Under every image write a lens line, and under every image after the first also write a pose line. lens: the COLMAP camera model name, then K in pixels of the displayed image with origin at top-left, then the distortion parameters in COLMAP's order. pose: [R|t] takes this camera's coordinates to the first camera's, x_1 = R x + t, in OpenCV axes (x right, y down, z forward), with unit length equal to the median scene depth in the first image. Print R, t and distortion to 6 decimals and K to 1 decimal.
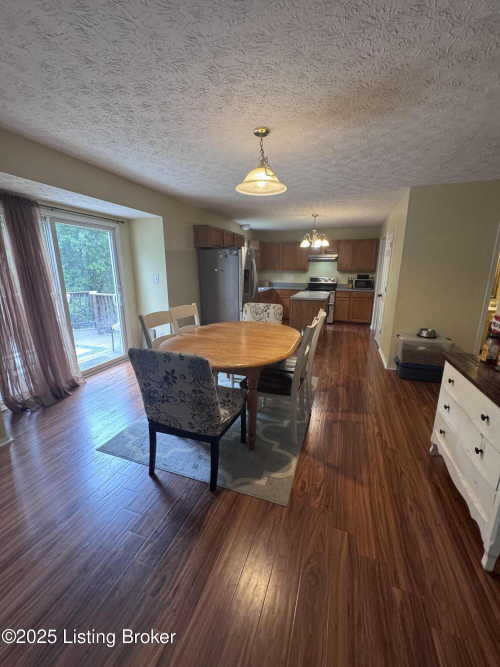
lens RADIAL K [[265.5, 0, 250.0], [0, 265.5, 333.5], [0, 0, 1]] dist [-0.001292, 0.000129]
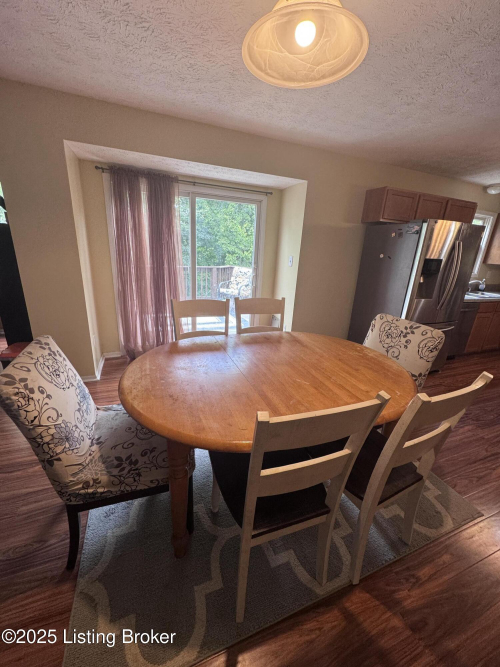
lens RADIAL K [[264.1, 0, 250.0], [0, 264.1, 333.5], [0, 0, 1]] dist [-0.006054, 0.000004]
pose [[0.651842, 0.271348, -0.708147, 0.143871], [-0.232808, 0.960305, 0.153673, -0.060359], [0.721736, 0.064692, 0.689139, 0.249225]]
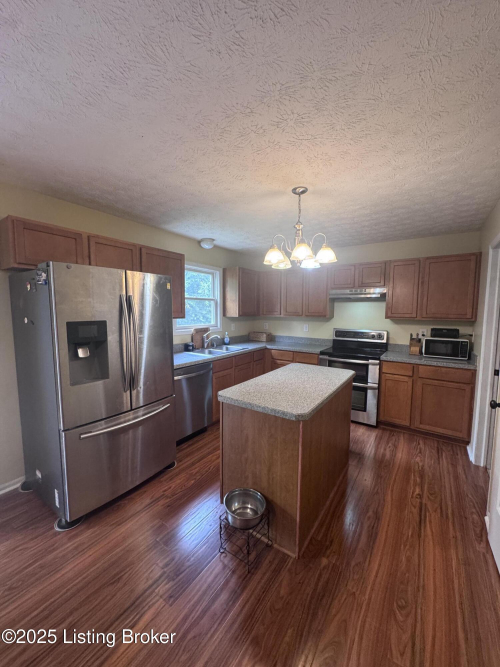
lens RADIAL K [[265.5, 0, 250.0], [0, 265.5, 333.5], [0, 0, 1]] dist [-0.001292, 0.000129]
pose [[0.967451, 0.027294, -0.251583, 0.250486], [-0.064314, 0.988043, -0.140125, -0.147721], [0.244750, 0.151744, 0.957638, 0.555207]]
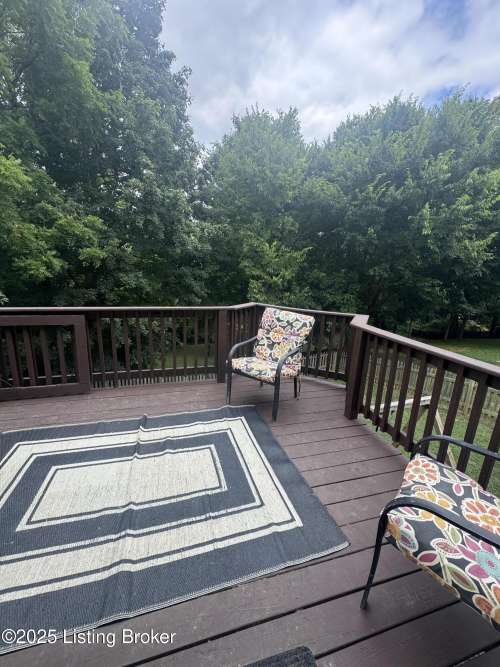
lens RADIAL K [[265.5, 0, 250.0], [0, 265.5, 333.5], [0, 0, 1]] dist [-0.001292, 0.000129]
pose [[0.584378, 0.215430, -0.782363, -0.361147], [-0.237846, 0.967246, 0.088683, -0.135210], [0.775843, 0.134258, 0.616476, 0.610806]]
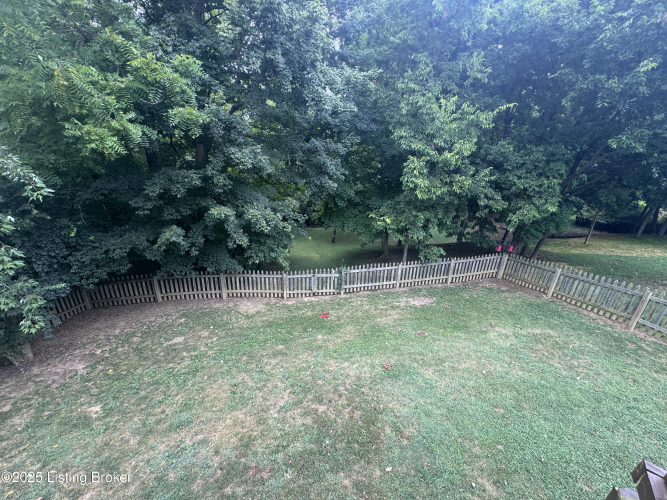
lens RADIAL K [[265.5, 0, 333.5], [0, 265.5, 250.0], [0, 0, 1]] dist [-0.001292, 0.000129]
pose [[0.468326, 0.349066, -0.811680, -0.904886], [-0.249010, 0.933558, 0.257806, -0.151939], [0.847741, 0.081379, 0.524130, 0.762828]]
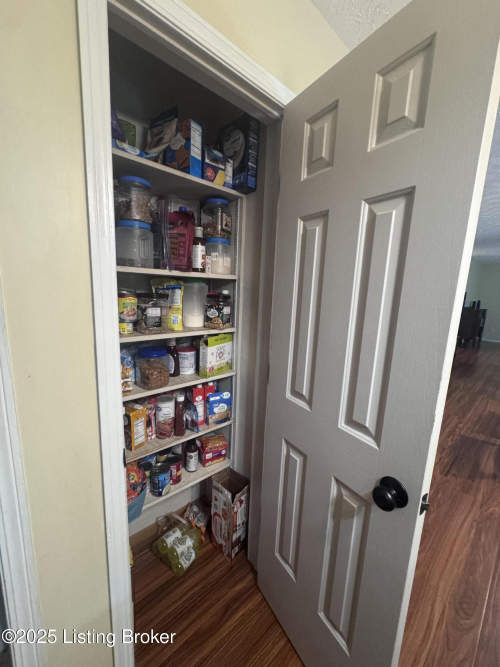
lens RADIAL K [[265.5, 0, 250.0], [0, 265.5, 333.5], [0, 0, 1]] dist [-0.001292, 0.000129]
pose [[-0.876812, -0.116184, 0.466585, 0.341998], [0.074422, 0.925883, 0.370408, -0.232996], [-0.475039, 0.359503, -0.803179, 0.969624]]
